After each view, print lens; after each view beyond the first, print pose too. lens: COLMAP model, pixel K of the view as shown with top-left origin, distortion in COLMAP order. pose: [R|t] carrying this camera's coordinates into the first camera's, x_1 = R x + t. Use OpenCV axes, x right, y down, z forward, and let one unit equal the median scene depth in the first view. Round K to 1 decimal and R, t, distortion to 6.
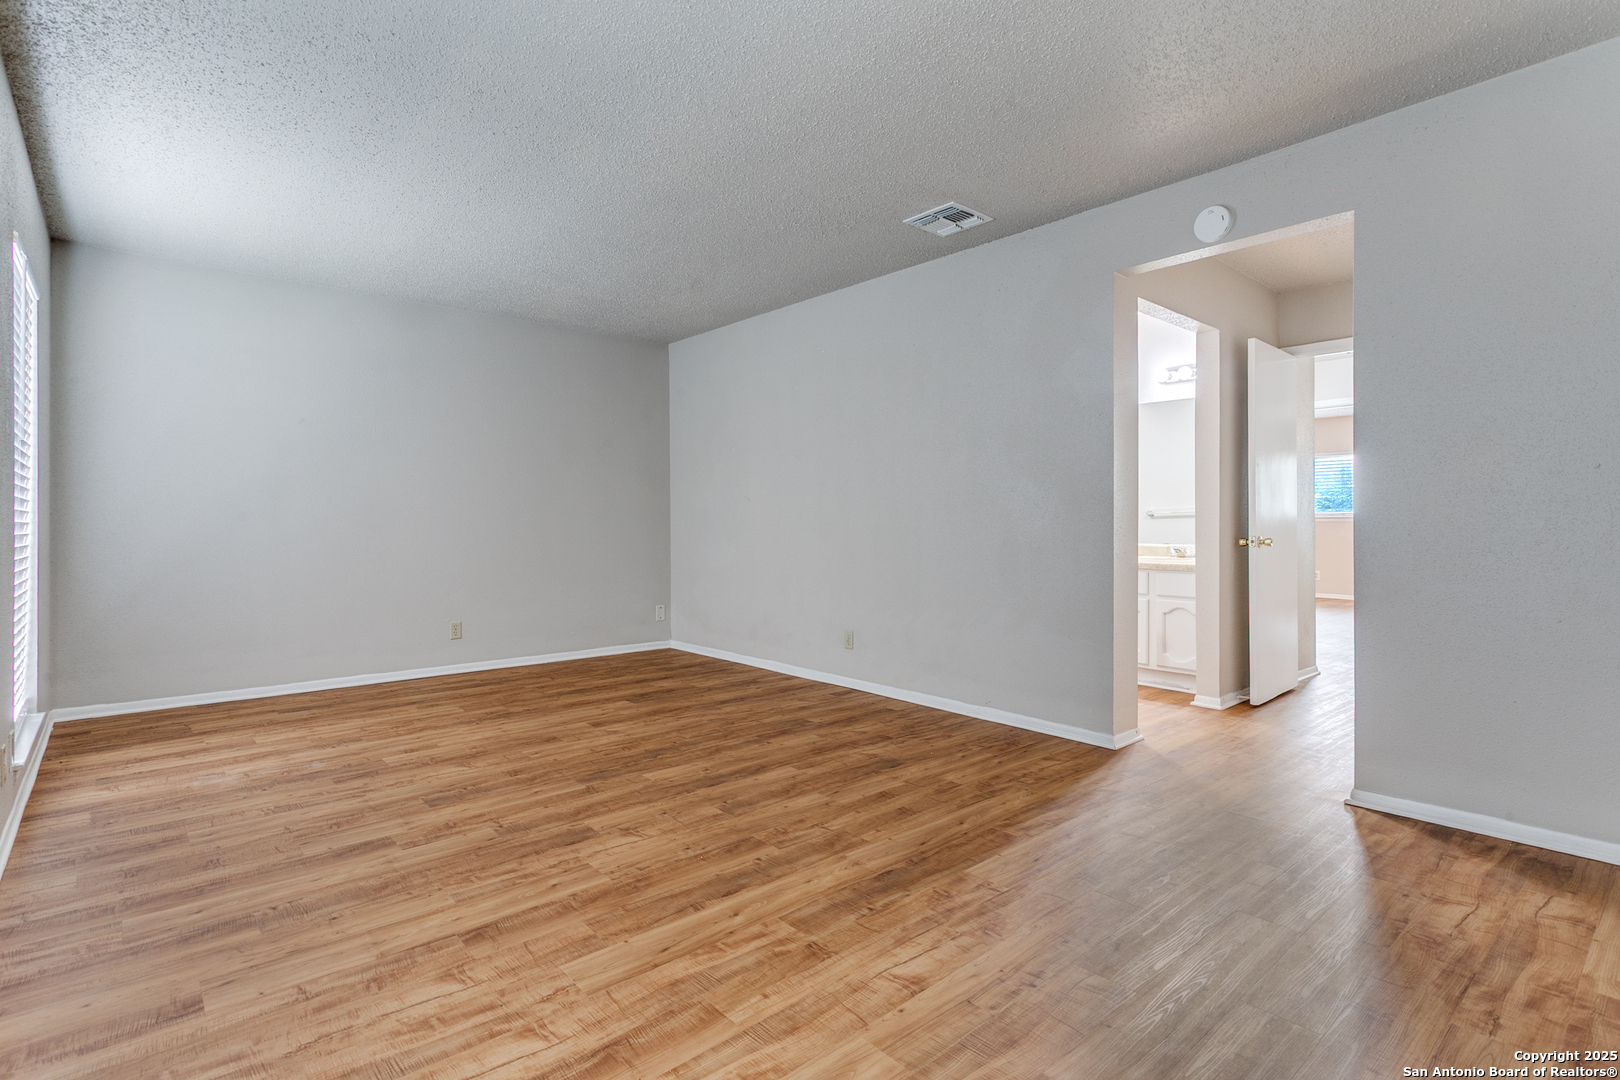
lens RADIAL K [[779.1, 0, 813.5], [0, 779.1, 529.3], [0, 0, 1]] dist [0.003576, 0.001226]
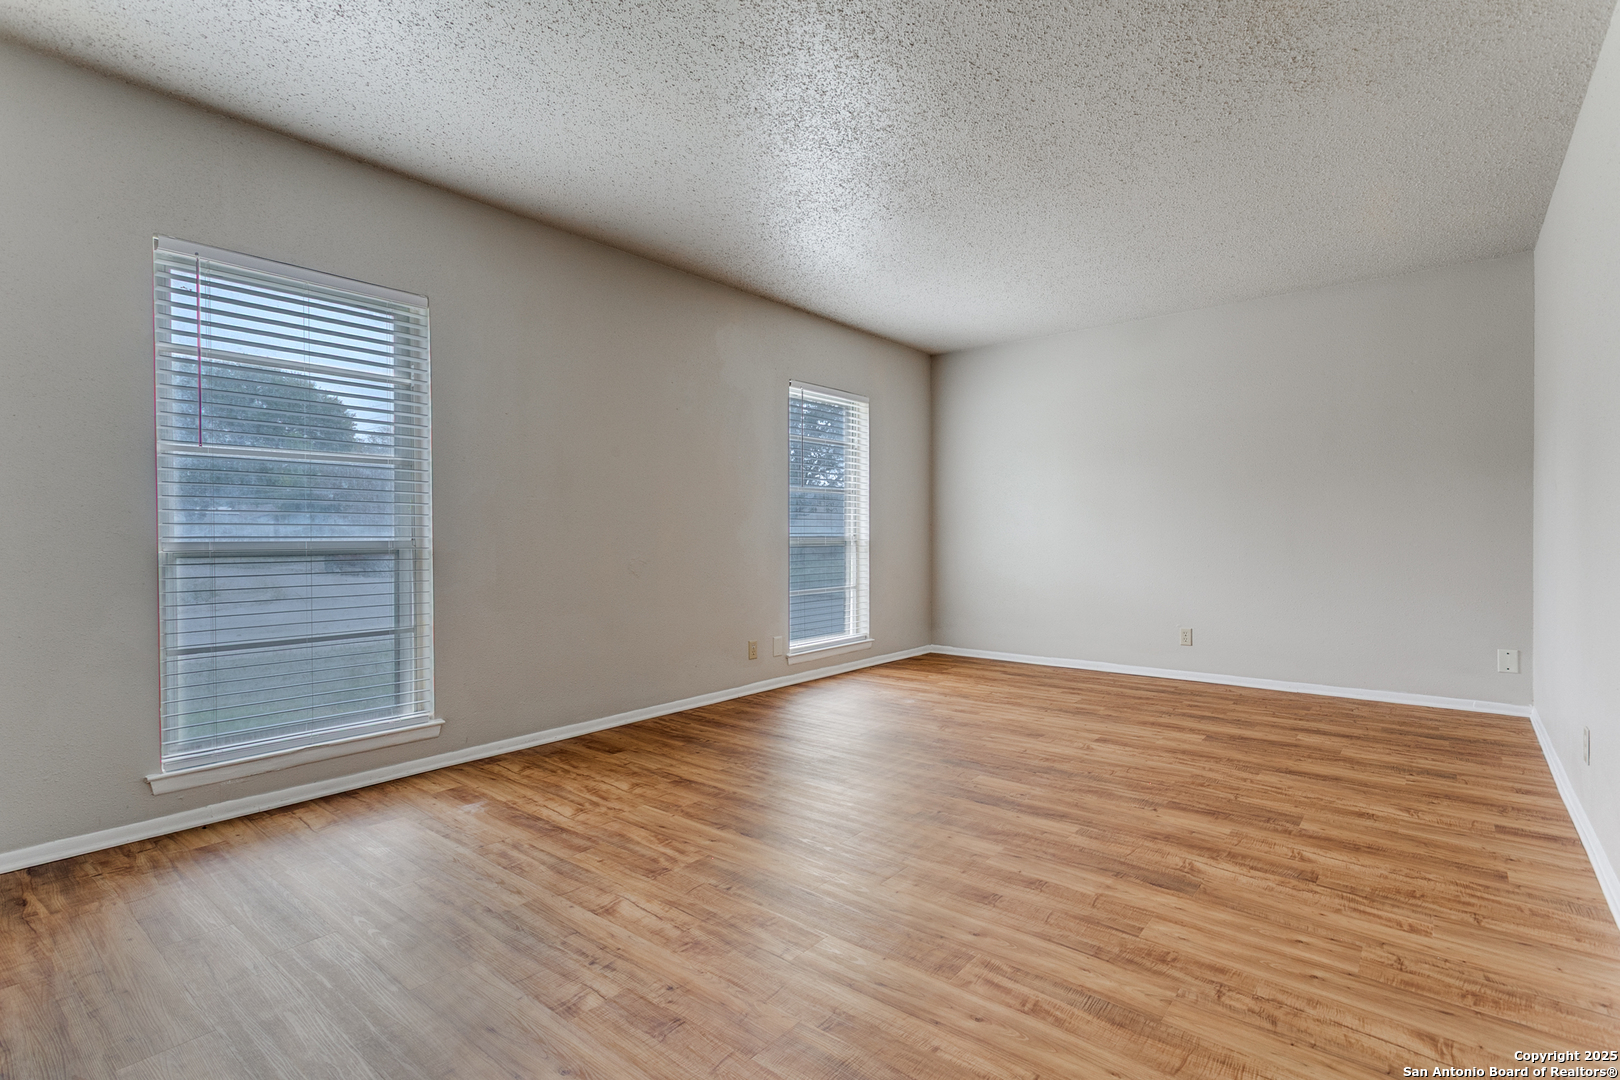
lens RADIAL K [[779.1, 0, 799.5], [0, 779.1, 529.8], [0, 0, 1]] dist [0.003576, 0.001226]
pose [[0.156239, -0.004862, -0.987707, 0.799999], [-0.001884, 0.999985, -0.005221, 0.000070], [0.987718, 0.002676, 0.156227, 0.646576]]
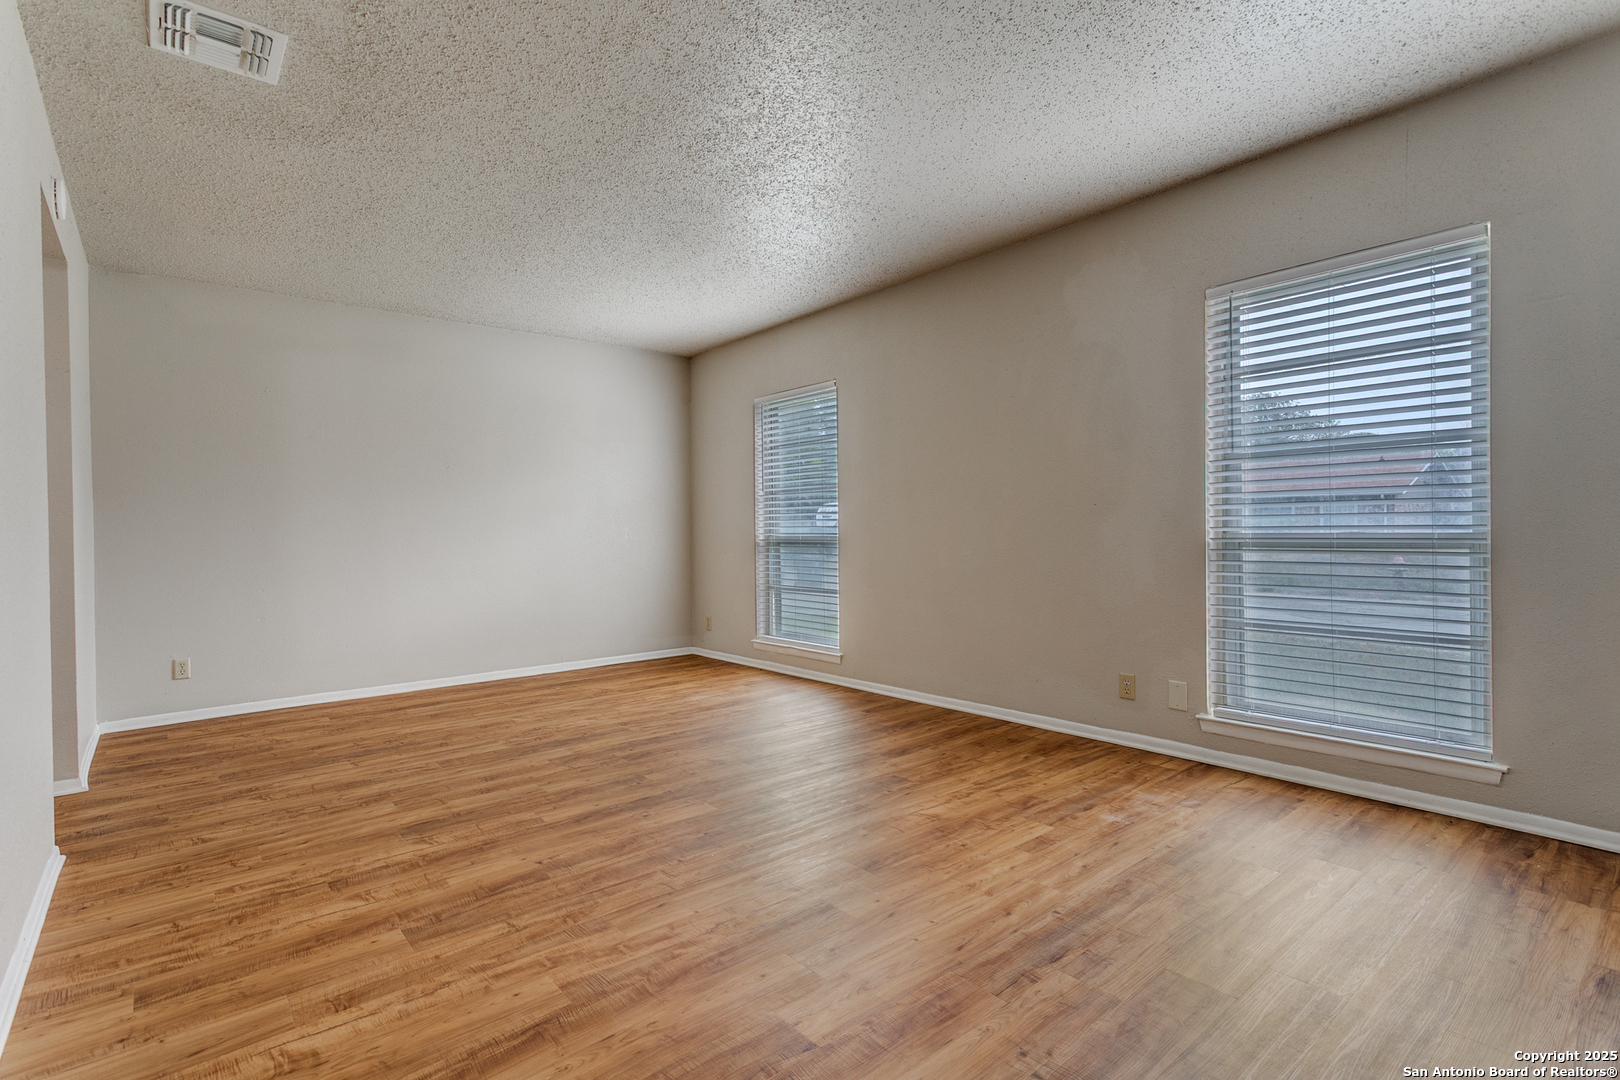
lens RADIAL K [[779.1, 0, 814.5], [0, 779.1, 550.7], [0, 0, 1]] dist [0.003576, 0.001226]
pose [[-0.999587, 0.014404, 0.024883, -0.382548], [0.015205, 0.999362, 0.032305, -0.013545], [-0.024402, 0.032670, -0.999168, 2.018666]]
